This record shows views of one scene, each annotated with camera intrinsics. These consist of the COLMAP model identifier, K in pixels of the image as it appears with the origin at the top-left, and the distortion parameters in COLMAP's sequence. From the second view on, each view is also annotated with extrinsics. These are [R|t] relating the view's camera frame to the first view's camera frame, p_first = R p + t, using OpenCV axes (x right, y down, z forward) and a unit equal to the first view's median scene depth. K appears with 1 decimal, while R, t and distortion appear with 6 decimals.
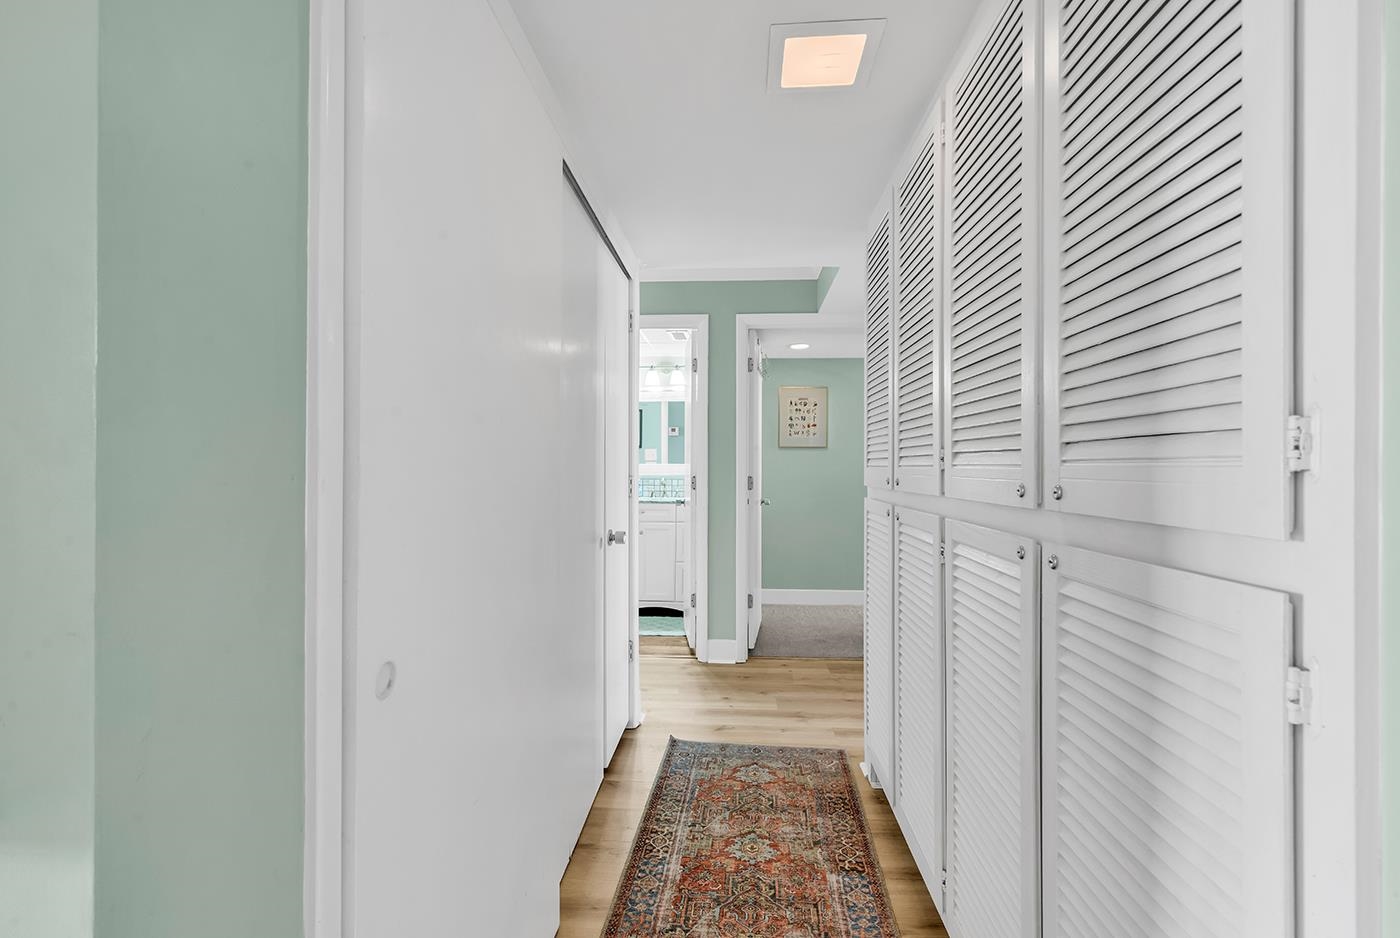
lens RADIAL K [[595.5, 0, 700.0], [0, 595.5, 469.0], [0, 0, 1]] dist [-0.040751, -0.000036]
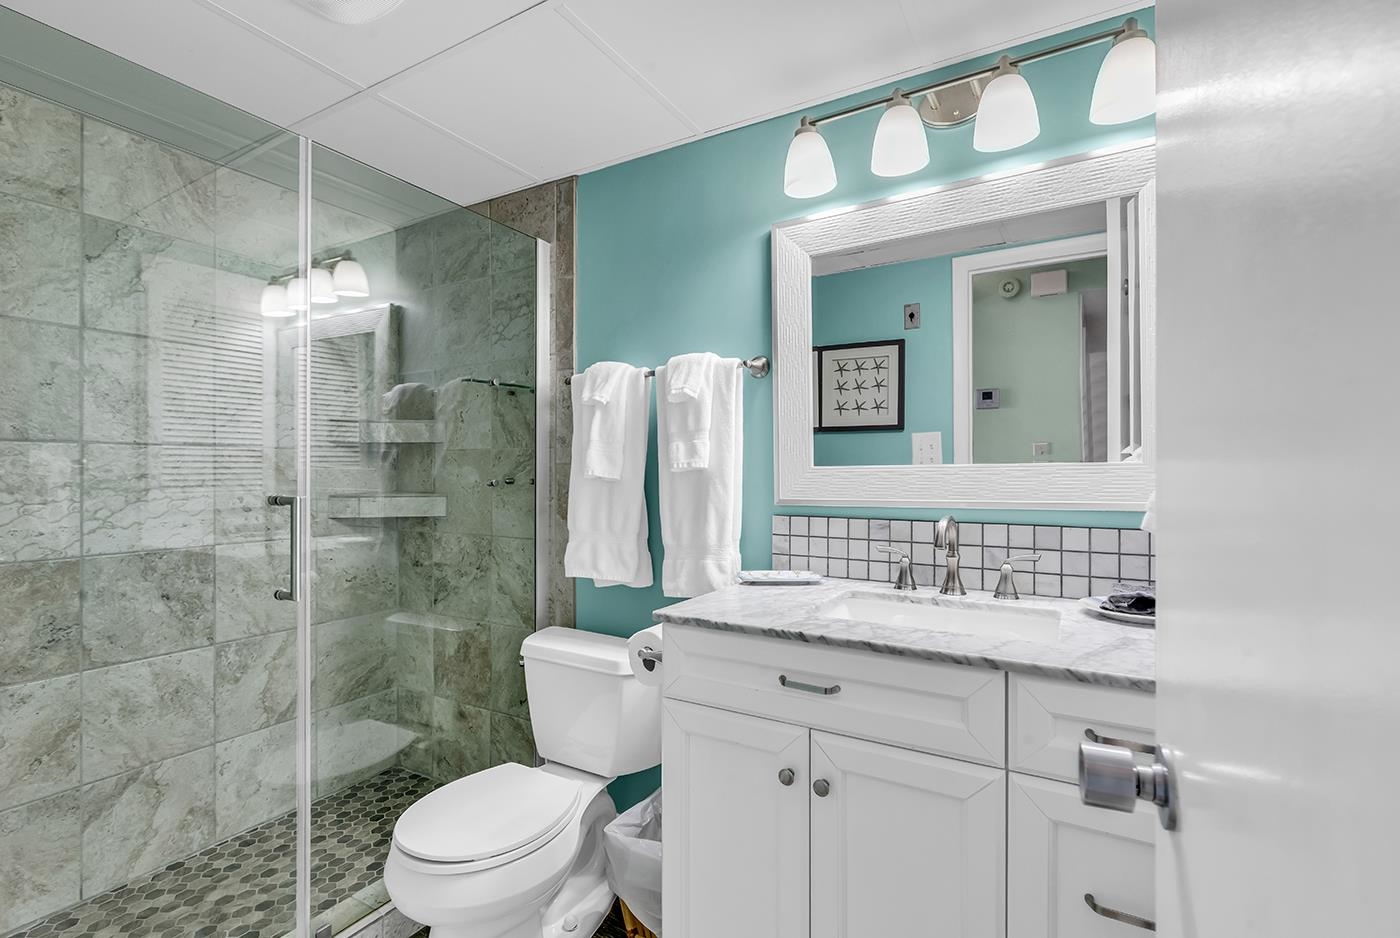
lens RADIAL K [[648.6, 0, 677.7], [0, 648.6, 471.0], [0, 0, 1]] dist [0.003084, 0.000126]
pose [[0.884888, -0.004793, -0.465780, -0.051128], [0.001414, 0.999970, -0.007604, -0.004302], [0.465803, 0.006070, 0.884868, 1.065692]]
